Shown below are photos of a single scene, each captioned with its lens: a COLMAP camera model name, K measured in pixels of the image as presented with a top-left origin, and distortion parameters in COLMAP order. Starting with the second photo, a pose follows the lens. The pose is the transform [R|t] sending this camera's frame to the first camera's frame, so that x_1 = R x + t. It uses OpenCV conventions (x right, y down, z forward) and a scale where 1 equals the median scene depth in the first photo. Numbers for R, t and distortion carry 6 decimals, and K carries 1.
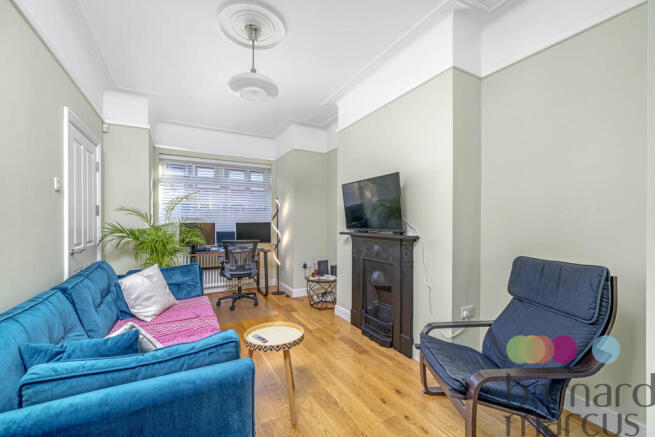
lens RADIAL K [[269.2, 0, 326.7], [0, 269.2, 222.7], [0, 0, 1]] dist [-0.001428, -0.000215]
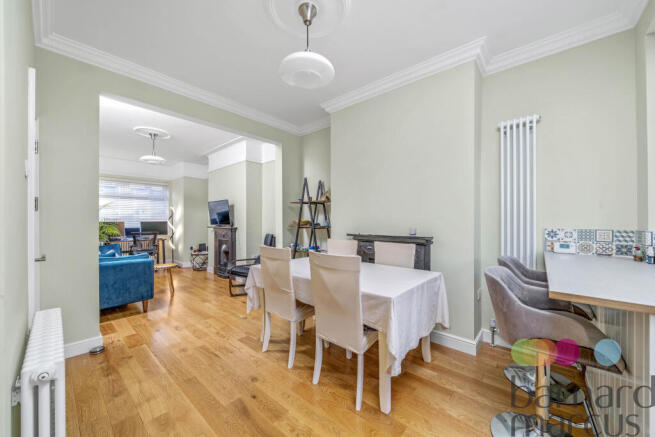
lens RADIAL K [[243.7, 0, 326.2], [0, 243.7, 222.3], [0, 0, 1]] dist [-0.000029, -0.000002]
pose [[0.938461, -0.005058, 0.345349, 0.192707], [0.003158, 0.999977, 0.006064, -0.002976], [-0.345371, -0.004600, 0.938455, -0.731663]]
